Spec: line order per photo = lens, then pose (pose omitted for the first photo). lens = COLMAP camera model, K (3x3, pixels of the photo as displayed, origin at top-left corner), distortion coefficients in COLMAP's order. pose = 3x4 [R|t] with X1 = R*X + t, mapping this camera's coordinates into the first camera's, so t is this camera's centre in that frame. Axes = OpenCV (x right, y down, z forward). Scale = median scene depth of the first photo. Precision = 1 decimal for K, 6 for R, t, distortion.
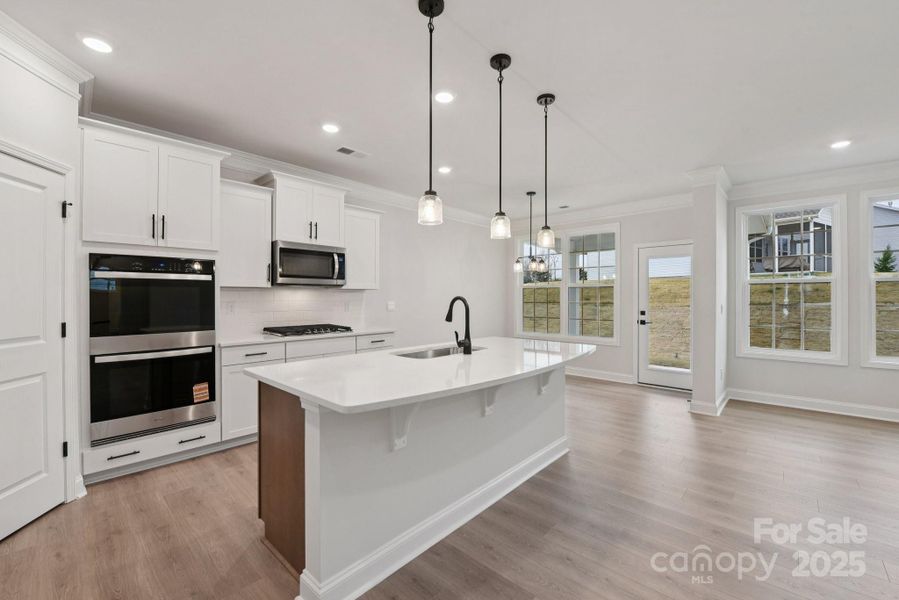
lens RADIAL K [[366.8, 0, 447.1], [0, 366.8, 298.1], [0, 0, 1]] dist [-0.015351, -0.001350]
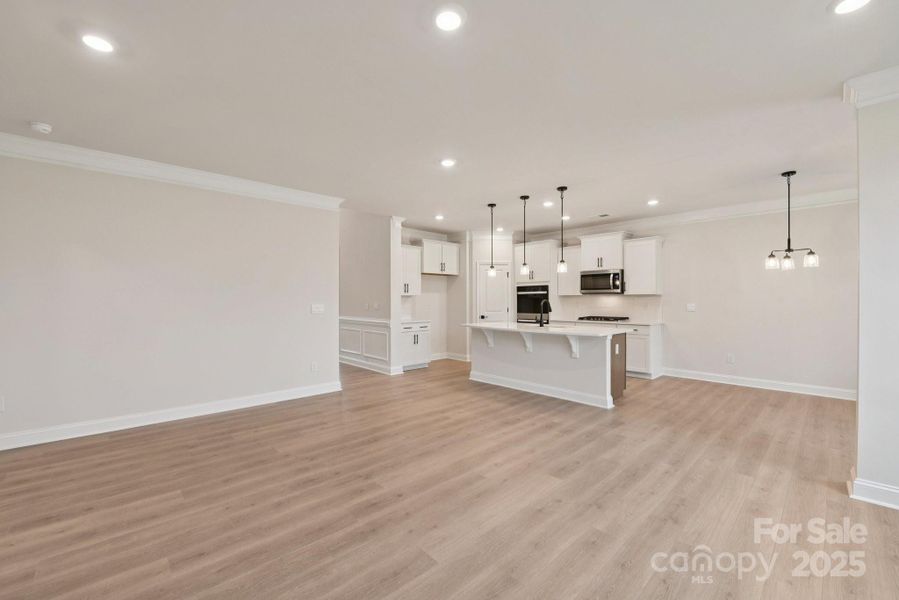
lens RADIAL K [[366.8, 0, 447.9], [0, 366.8, 300.2], [0, 0, 1]] dist [-0.015351, -0.001350]
pose [[-0.062673, -0.002836, -0.998030, 1.487685], [-0.000617, 0.999996, -0.002803, 0.003071], [0.998034, 0.000440, -0.062674, 0.390567]]
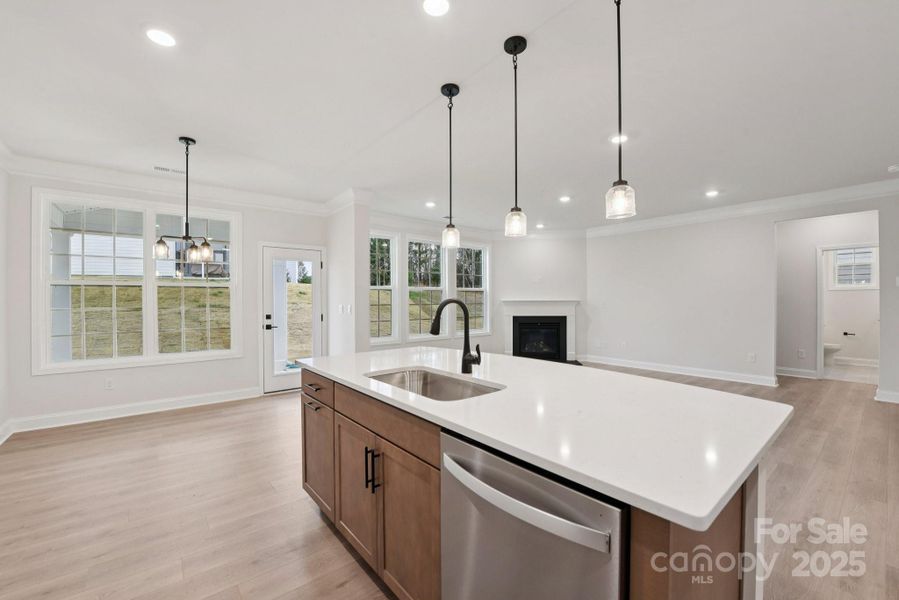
lens RADIAL K [[366.8, 0, 451.0], [0, 366.8, 299.8], [0, 0, 1]] dist [-0.015351, -0.001350]
pose [[0.137549, -0.003028, 0.990490, -0.444158], [0.007004, 0.999973, 0.002084, -0.002173], [-0.990470, 0.006651, 0.137566, 0.576418]]
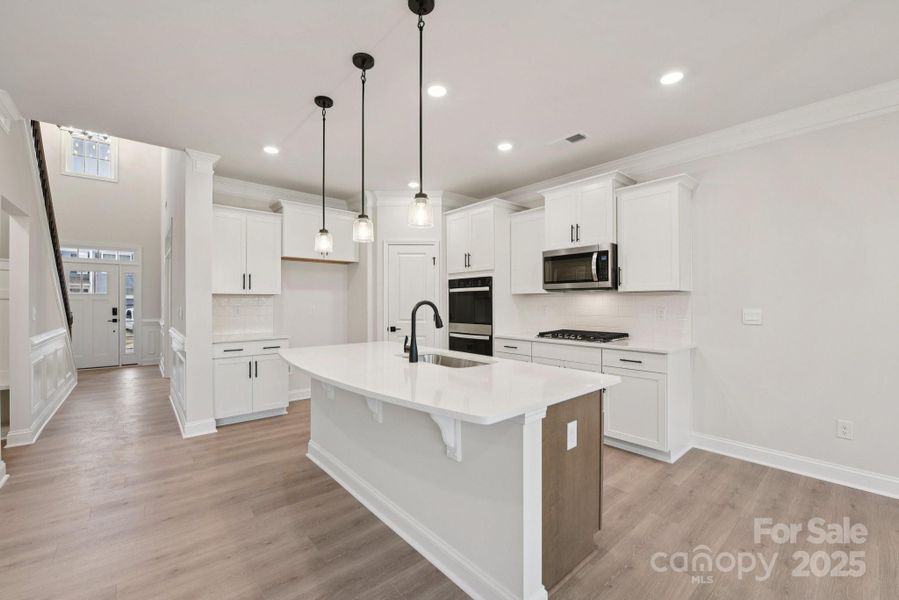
lens RADIAL K [[366.8, 0, 448.8], [0, 366.8, 301.5], [0, 0, 1]] dist [-0.015351, -0.001350]
pose [[-0.106082, -0.003906, -0.994350, 0.654547], [-0.000470, 0.999992, -0.003879, 0.000668], [0.994357, 0.000056, -0.106083, 0.794949]]
